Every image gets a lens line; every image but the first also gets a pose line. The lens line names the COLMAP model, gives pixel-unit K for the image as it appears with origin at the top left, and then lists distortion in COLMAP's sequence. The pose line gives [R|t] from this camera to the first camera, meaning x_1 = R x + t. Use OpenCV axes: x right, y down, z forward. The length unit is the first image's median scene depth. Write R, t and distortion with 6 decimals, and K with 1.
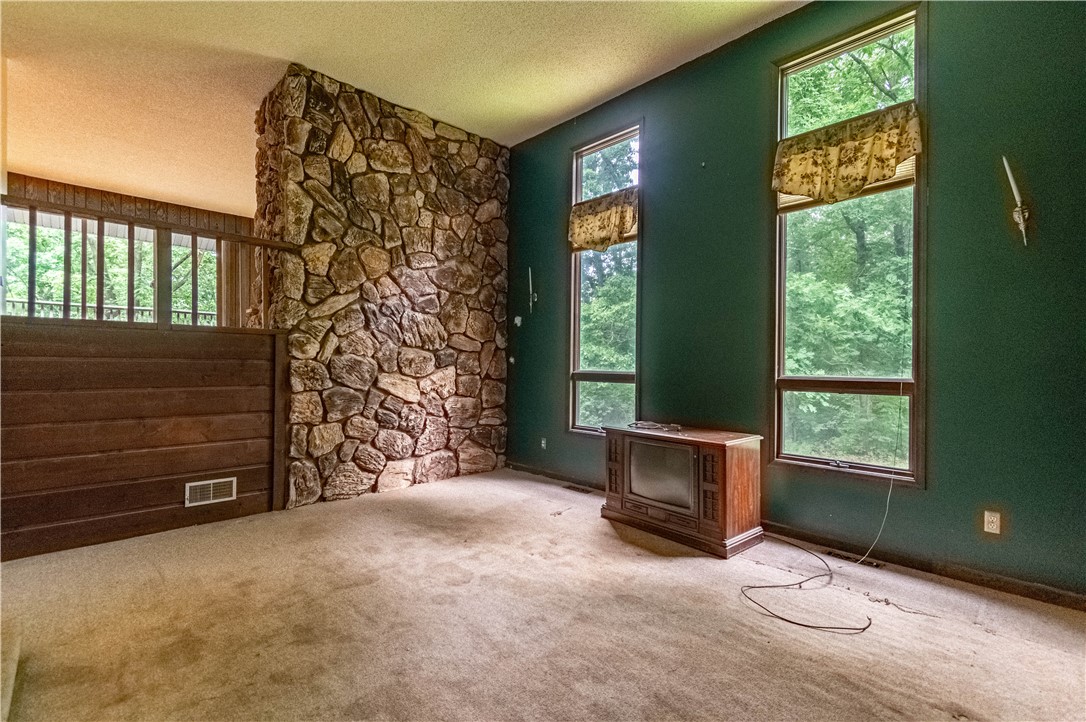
lens RADIAL K [[479.7, 0, 547.3], [0, 479.7, 363.7], [0, 0, 1]] dist [0.002371, -0.000598]
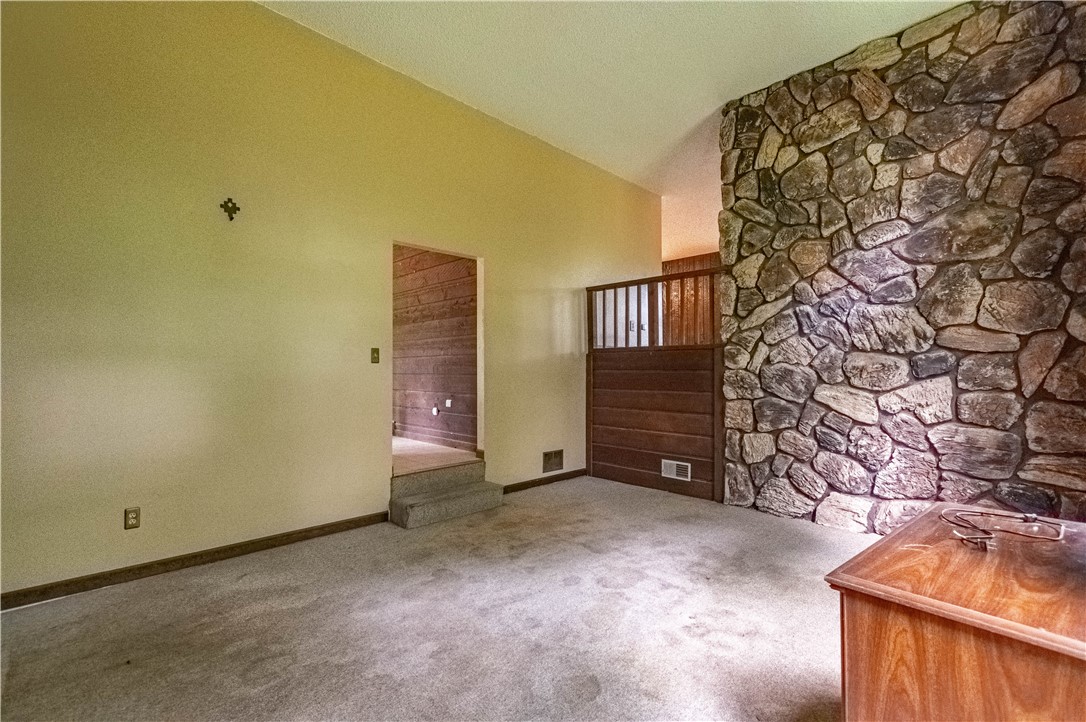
lens RADIAL K [[479.7, 0, 547.3], [0, 479.7, 363.8], [0, 0, 1]] dist [0.002371, -0.000598]
pose [[0.005893, -0.024889, -0.999673, 0.535478], [-0.000880, 0.999690, -0.024894, 0.005472], [0.999982, 0.001026, 0.005869, 0.541537]]
